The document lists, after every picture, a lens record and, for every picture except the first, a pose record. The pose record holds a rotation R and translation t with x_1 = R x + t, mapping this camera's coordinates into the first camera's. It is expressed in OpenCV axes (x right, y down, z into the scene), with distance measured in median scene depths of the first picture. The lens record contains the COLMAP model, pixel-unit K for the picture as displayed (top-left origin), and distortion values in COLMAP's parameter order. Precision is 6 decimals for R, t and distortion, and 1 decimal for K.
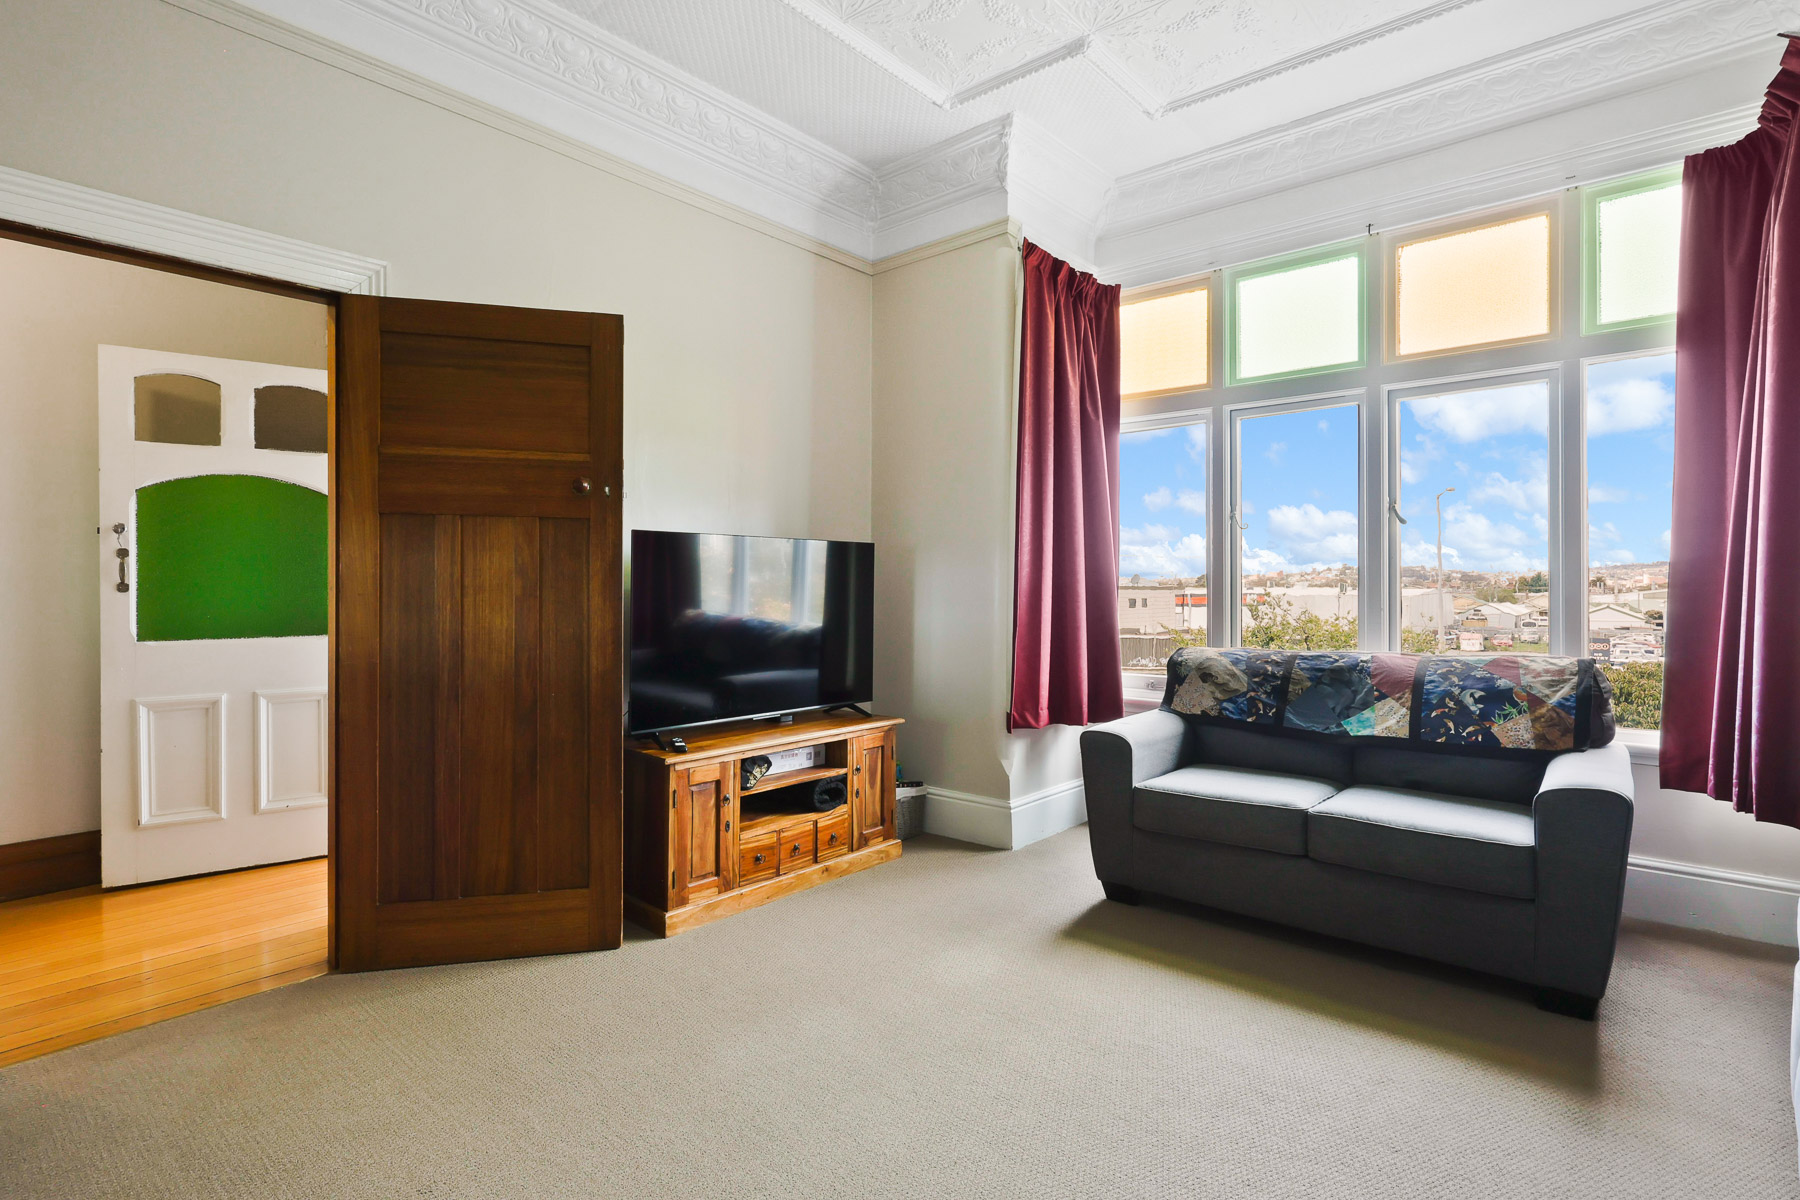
lens RADIAL K [[886.9, 0, 892.7], [0, 886.9, 598.5], [0, 0, 1]] dist [0.003480, 0.000491]
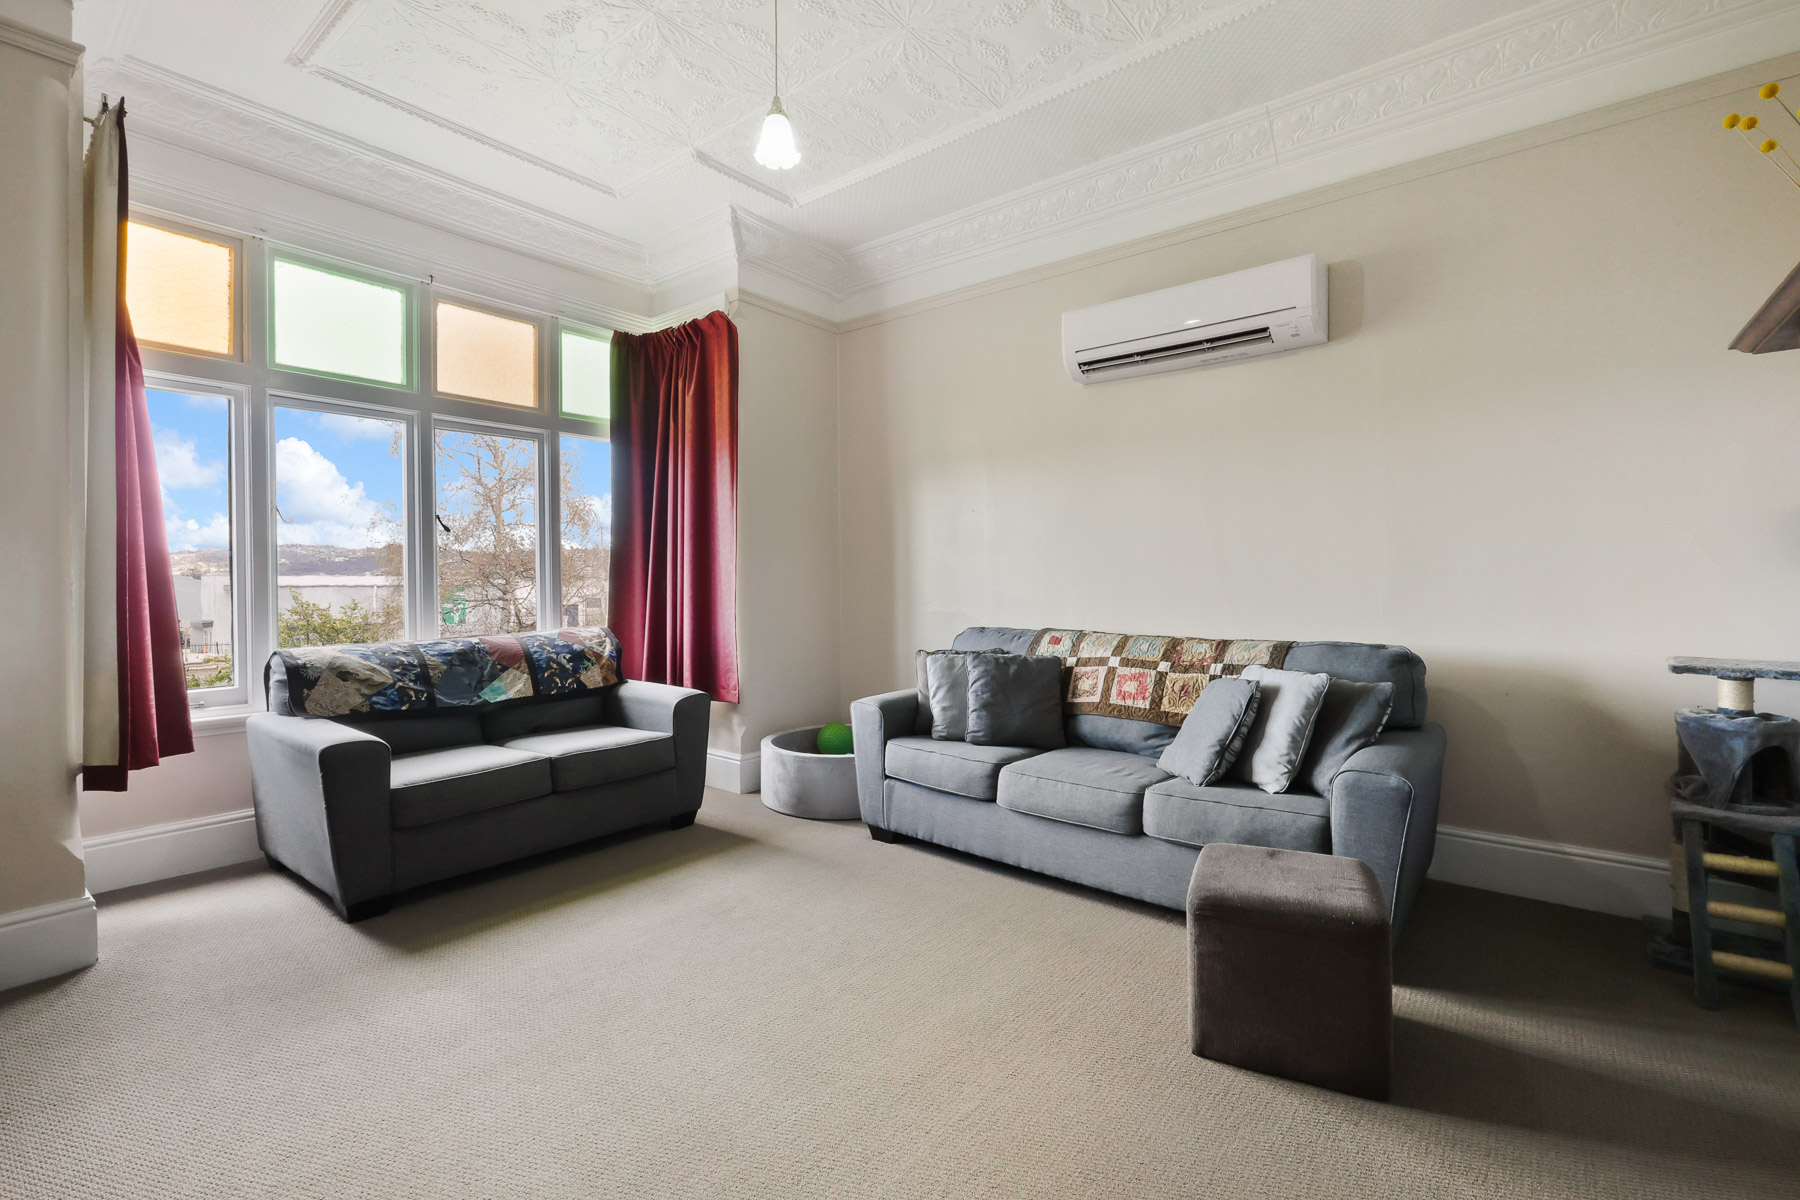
lens RADIAL K [[816.7, 0, 900.5], [0, 816.7, 595.5], [0, 0, 1]] dist [-0.004566, -0.000401]
pose [[-0.043404, -0.015909, 0.998931, -0.623744], [0.021377, 0.999629, 0.016849, -0.001486], [-0.998829, 0.022086, -0.043048, 0.470575]]
